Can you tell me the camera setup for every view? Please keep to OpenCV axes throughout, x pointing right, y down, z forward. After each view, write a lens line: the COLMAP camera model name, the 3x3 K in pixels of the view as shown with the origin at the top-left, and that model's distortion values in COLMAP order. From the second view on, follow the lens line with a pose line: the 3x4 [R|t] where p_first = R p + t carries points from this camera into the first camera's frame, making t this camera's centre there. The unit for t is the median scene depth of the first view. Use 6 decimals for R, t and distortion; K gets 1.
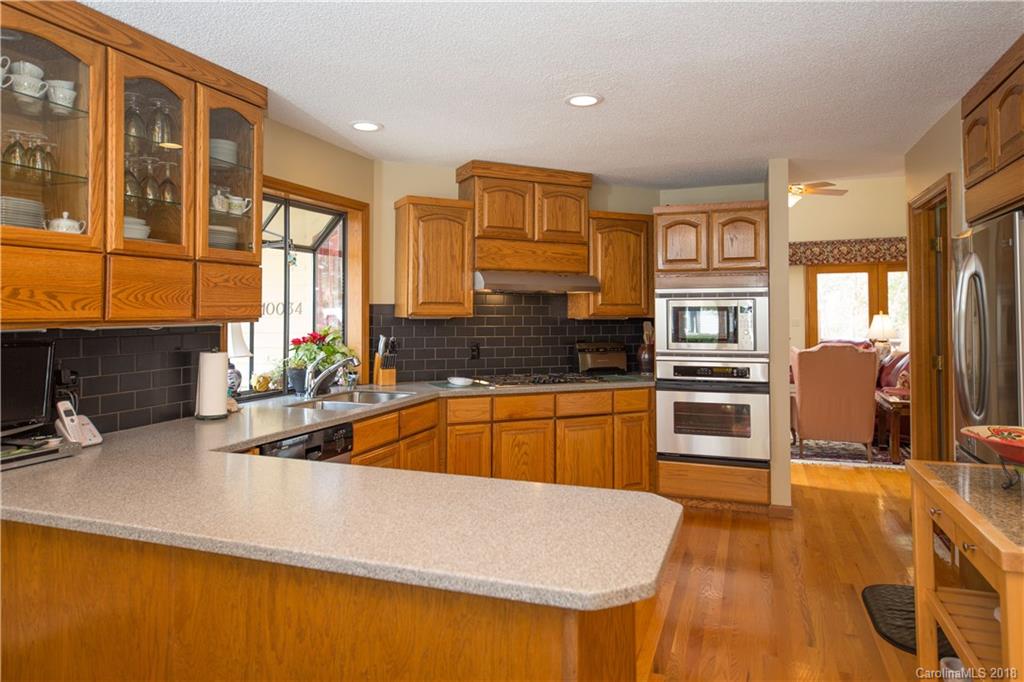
lens RADIAL K [[640.3, 0, 508.6], [0, 640.3, 318.0], [0, 0, 1]] dist [0.002990, 0.000645]
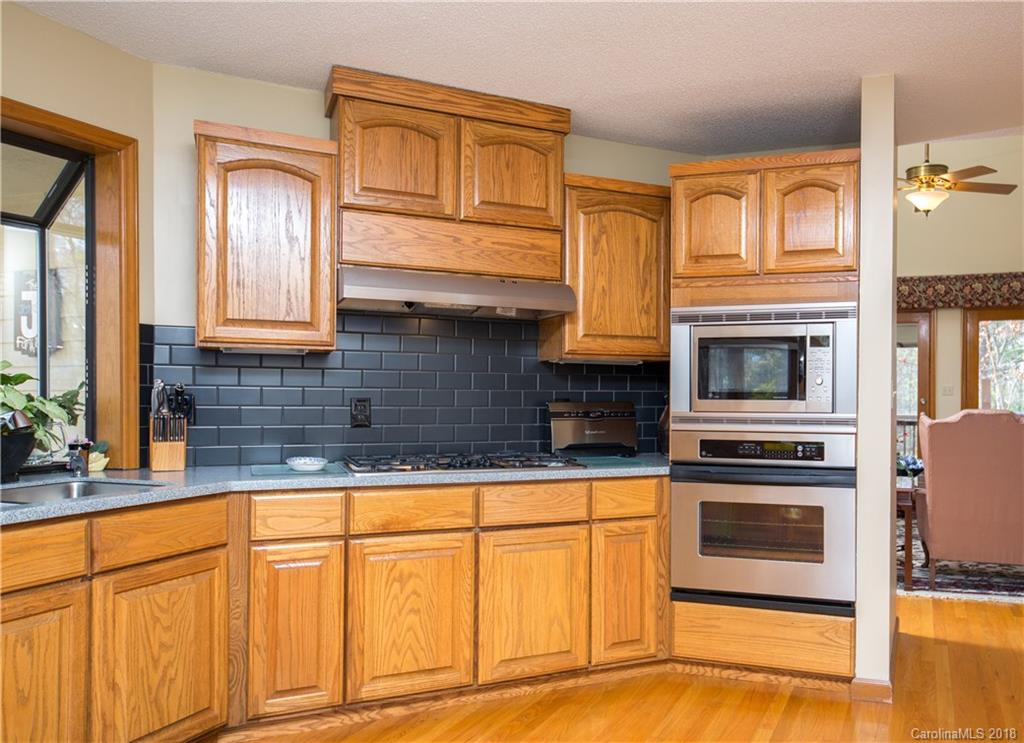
lens RADIAL K [[1016.8, 0, 514.0], [0, 1016.8, 400.9], [0, 0, 1]] dist [-0.000019, -0.005355]
pose [[0.999351, 0.004964, 0.035671, 0.059170], [-0.006092, 0.999482, 0.031593, 0.012083], [-0.035496, -0.031790, 0.998864, 0.090193]]
